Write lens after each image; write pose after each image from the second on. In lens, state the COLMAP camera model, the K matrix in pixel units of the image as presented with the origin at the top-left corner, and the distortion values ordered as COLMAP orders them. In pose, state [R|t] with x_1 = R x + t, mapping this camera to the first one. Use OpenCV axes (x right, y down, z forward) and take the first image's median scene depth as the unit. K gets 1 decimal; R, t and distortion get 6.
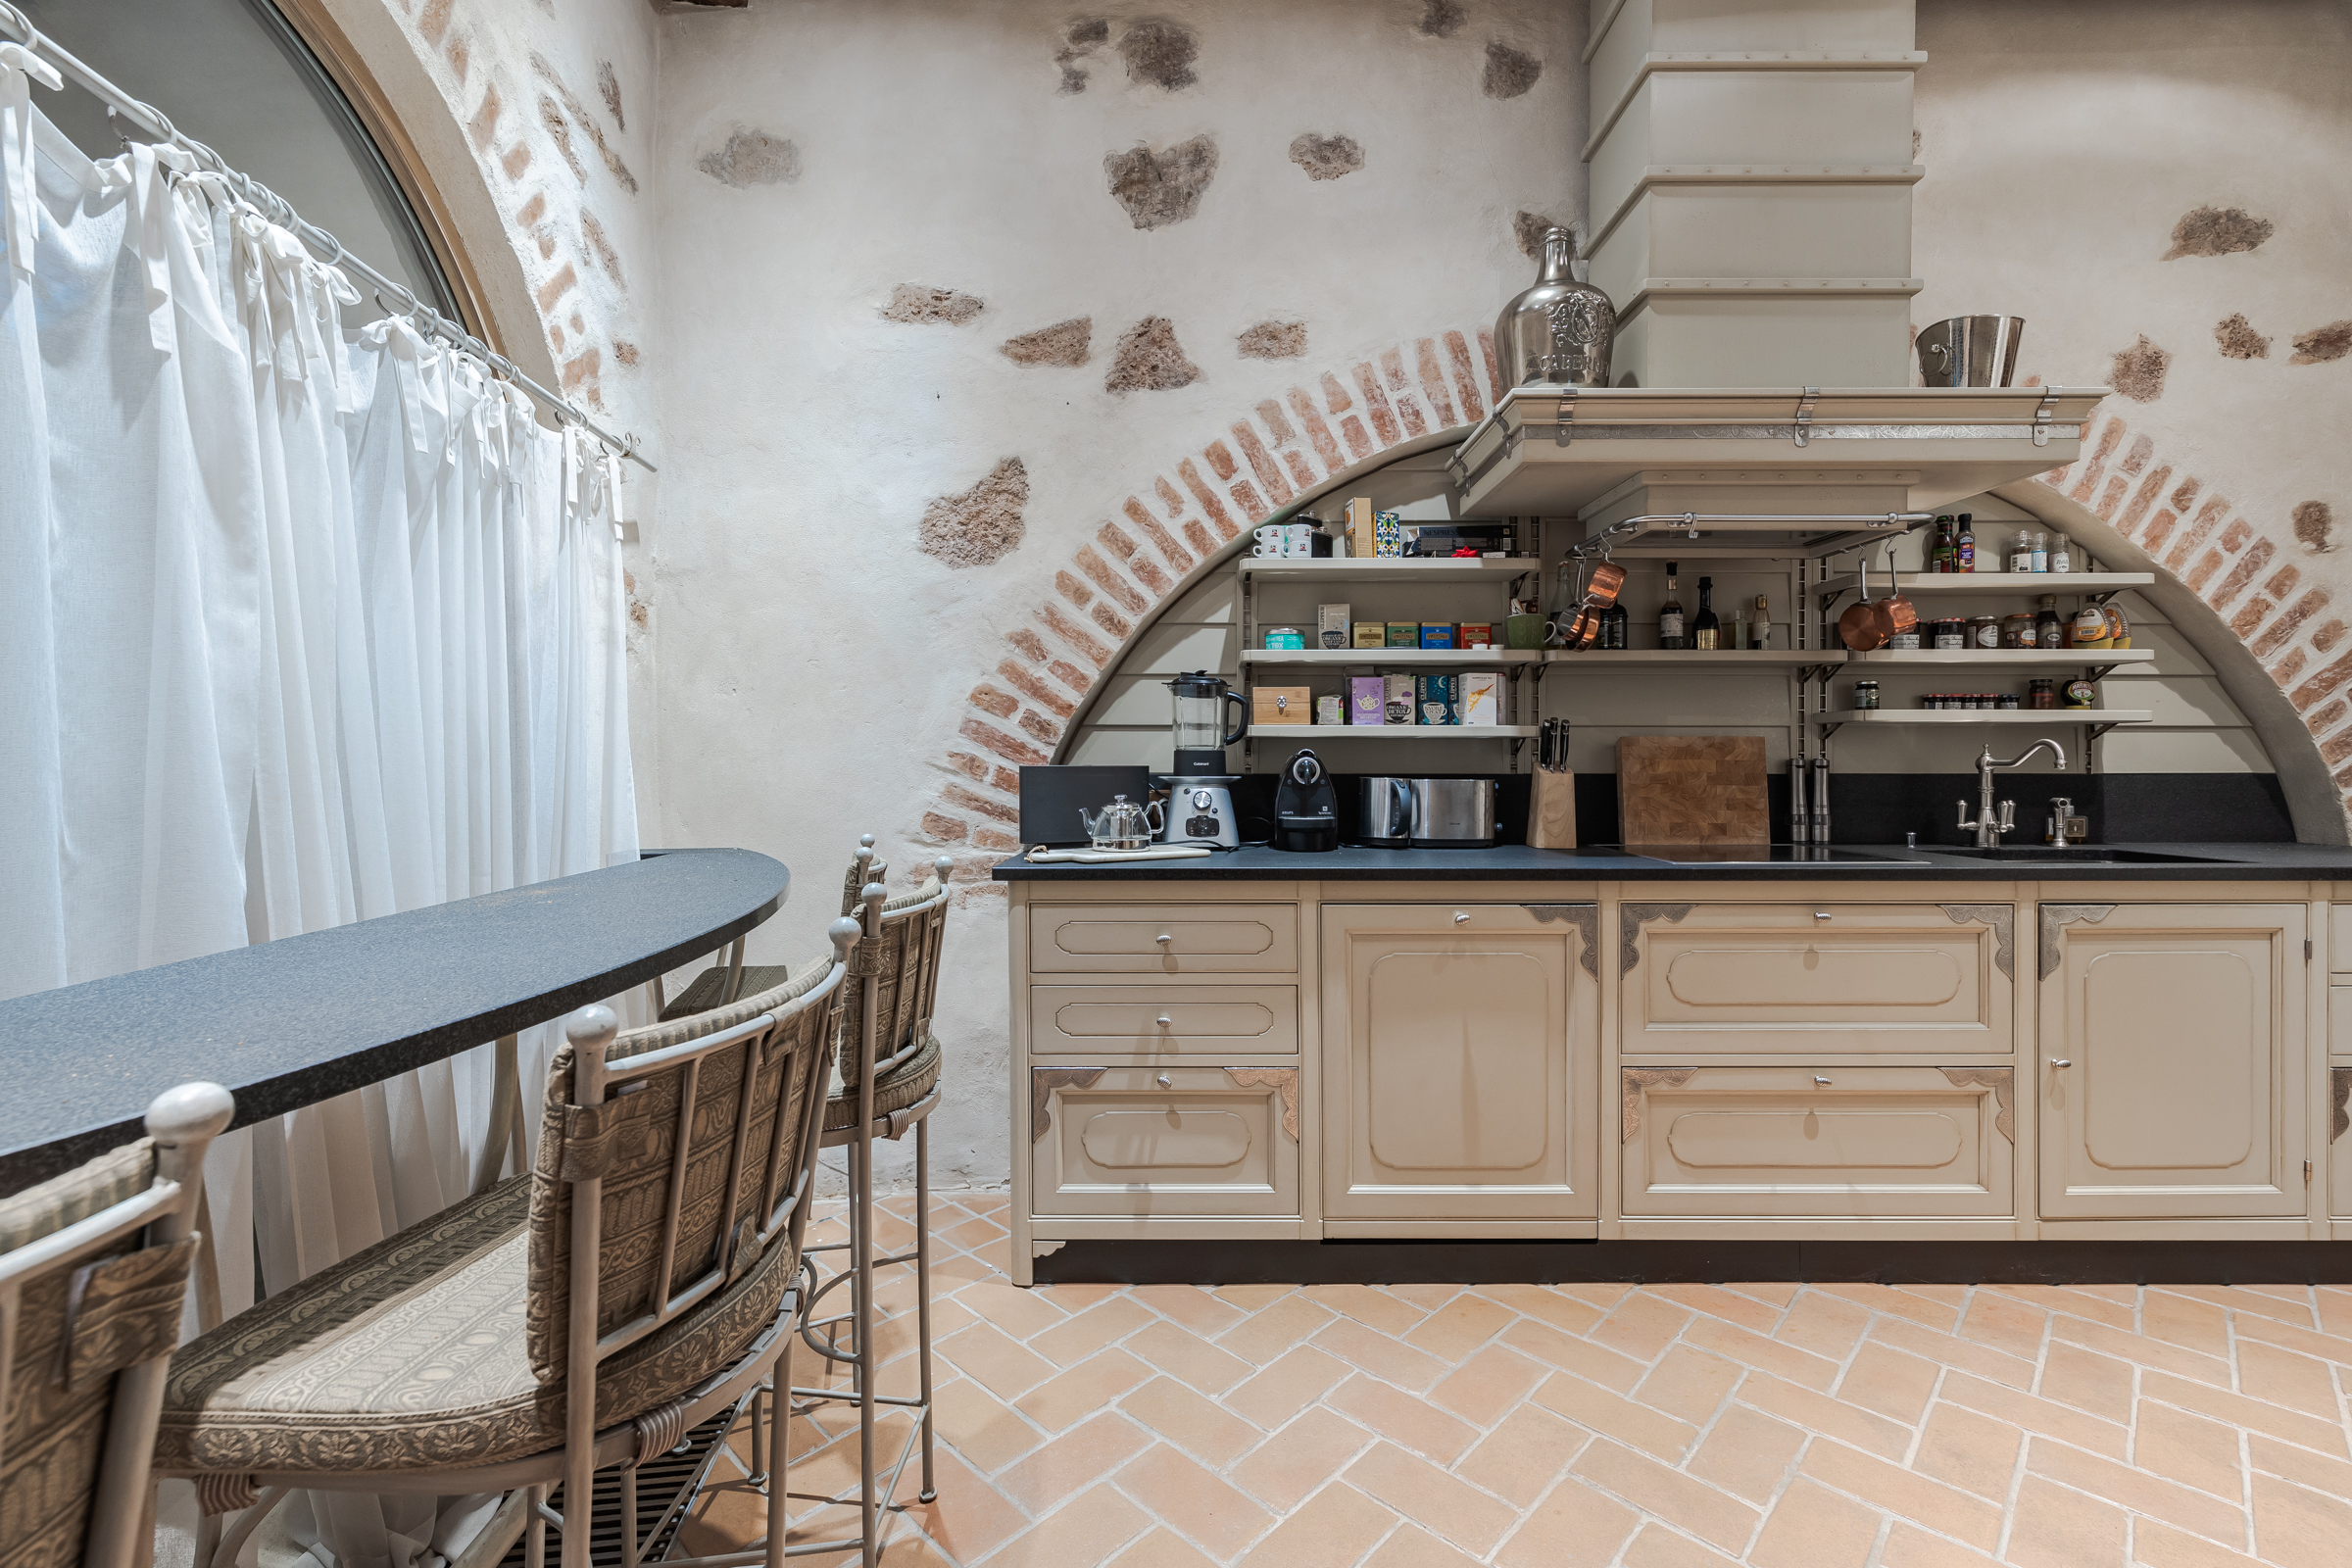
lens RADIAL K [[1044.9, 0, 1177.0], [0, 1044.9, 775.5], [0, 0, 1]] dist [-0.001642, -0.000013]
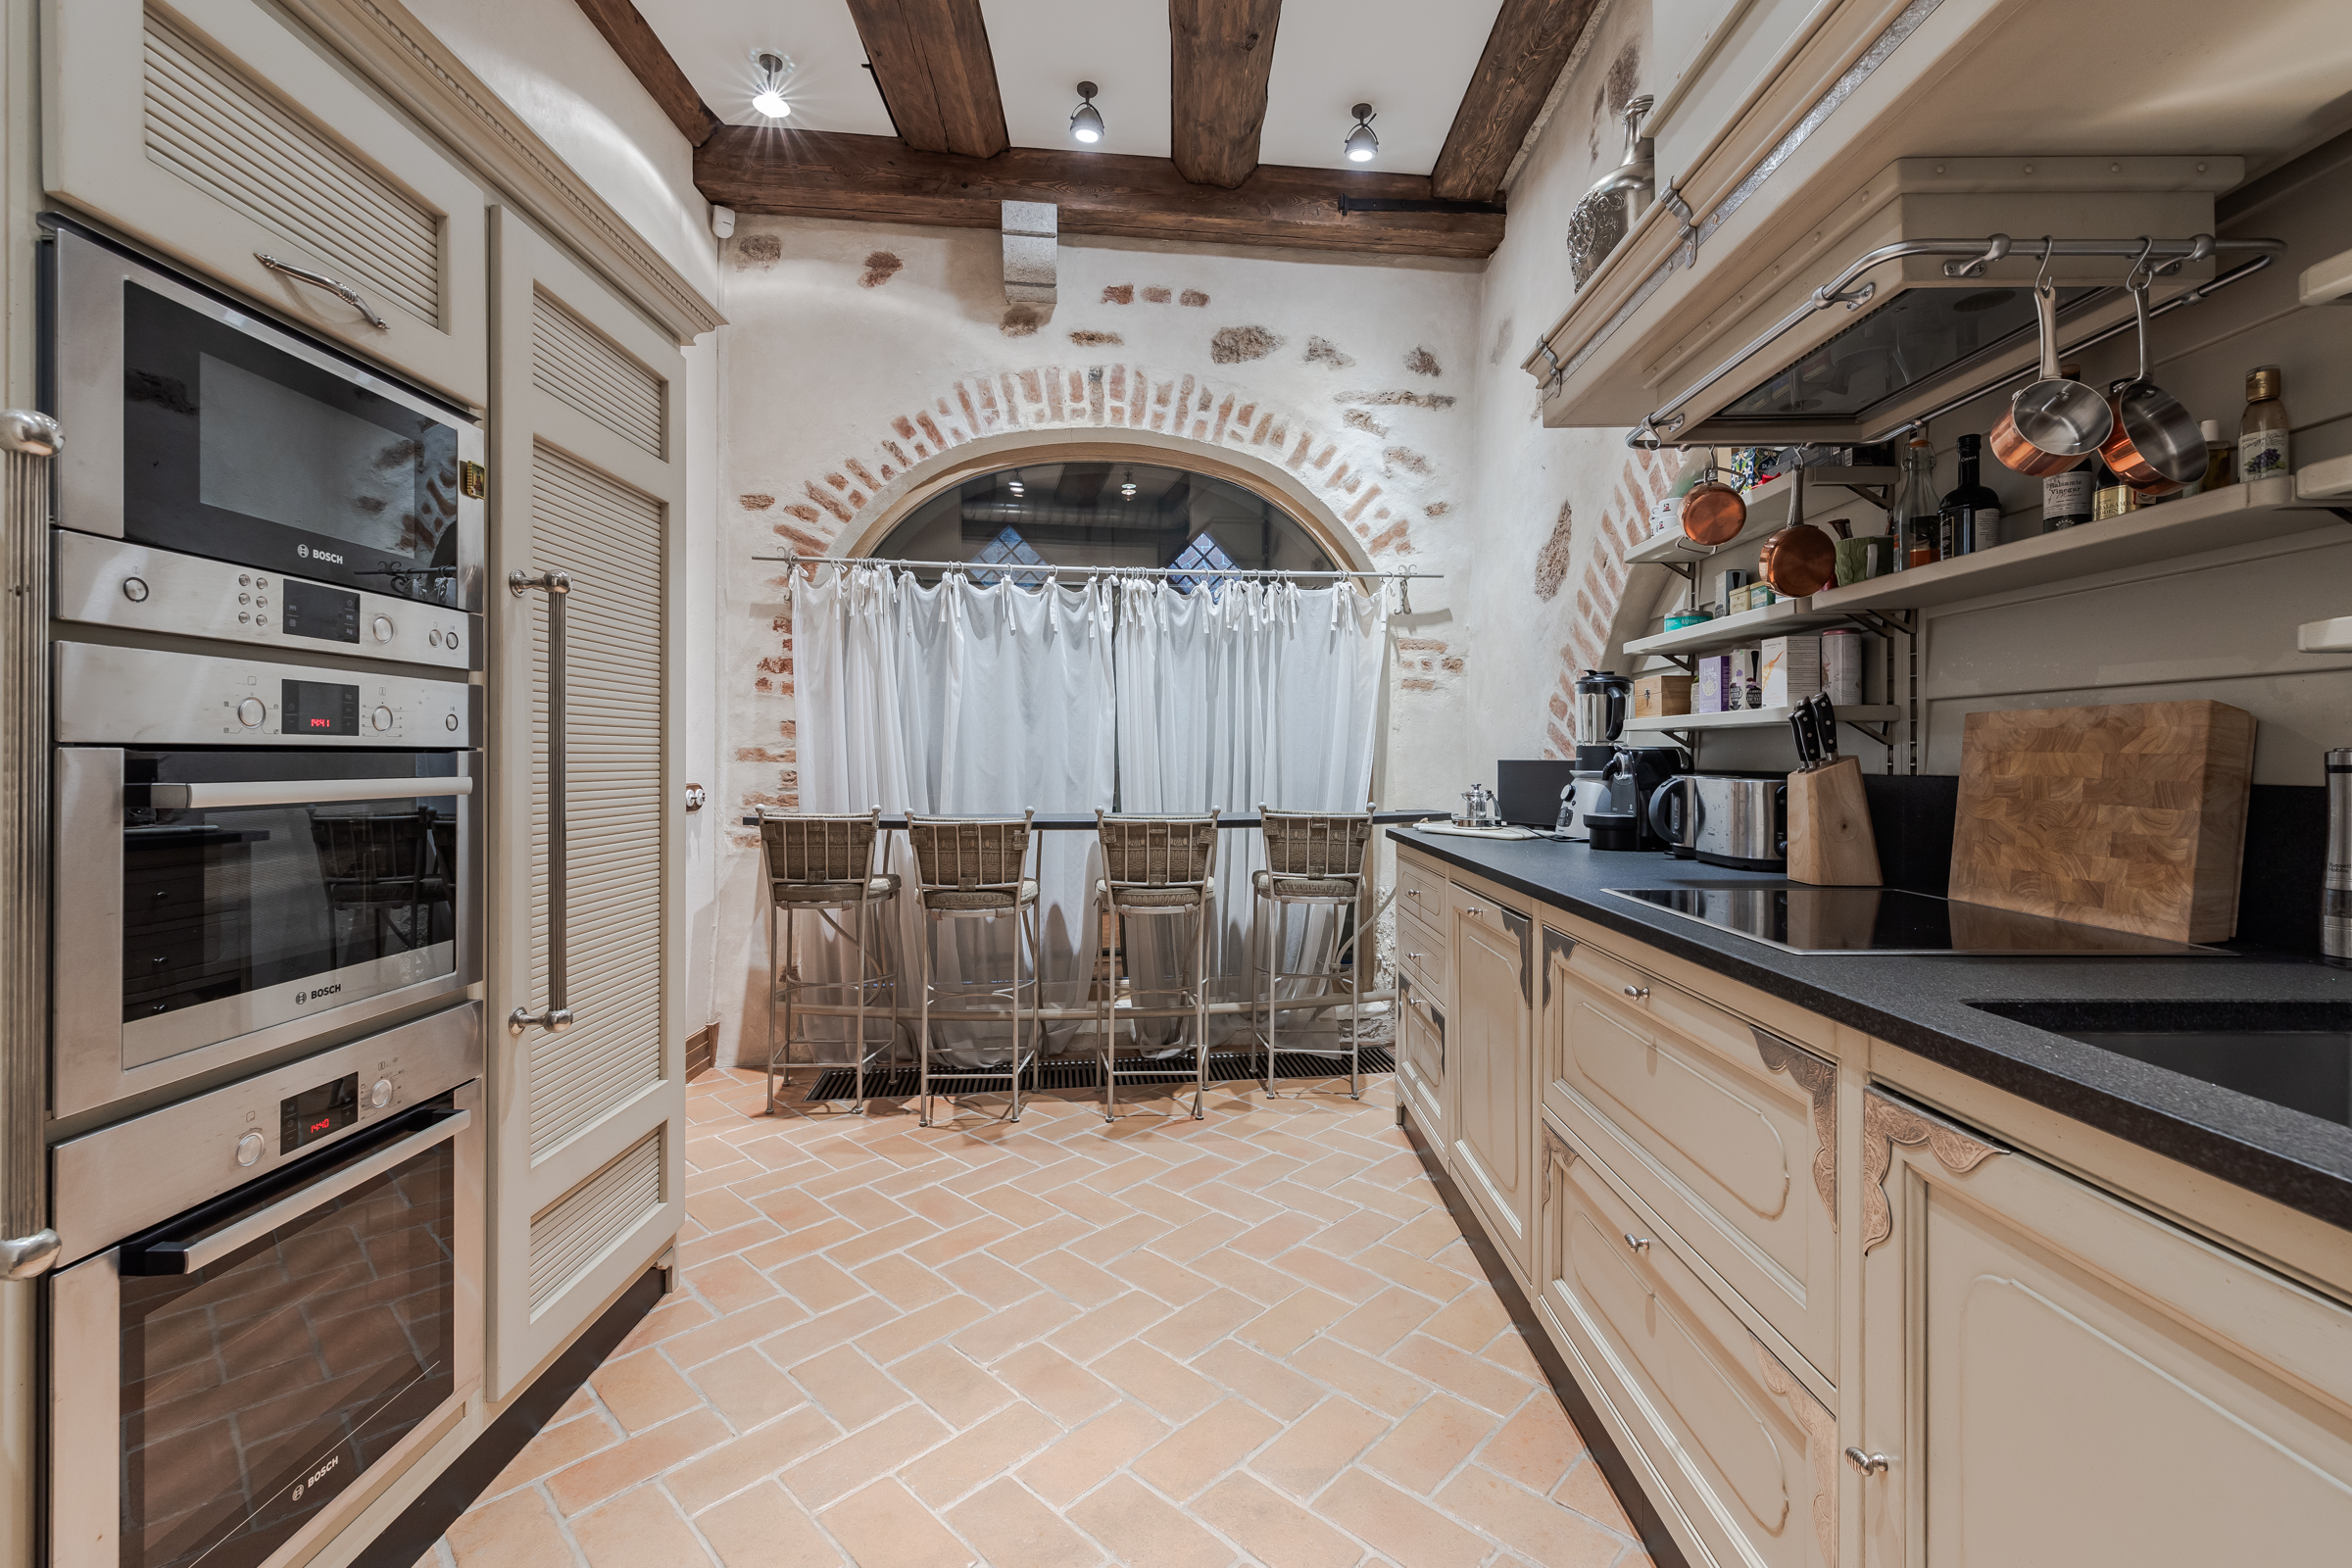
lens RADIAL K [[1024.3, 0, 1174.1], [0, 1024.3, 754.0], [0, 0, 1]] dist [0.000900, -0.000225]
pose [[-0.026471, -0.001081, -0.999649, 1.022673], [-0.005618, 0.999984, -0.000932, -0.011551], [0.999634, 0.005592, -0.026476, 0.582453]]
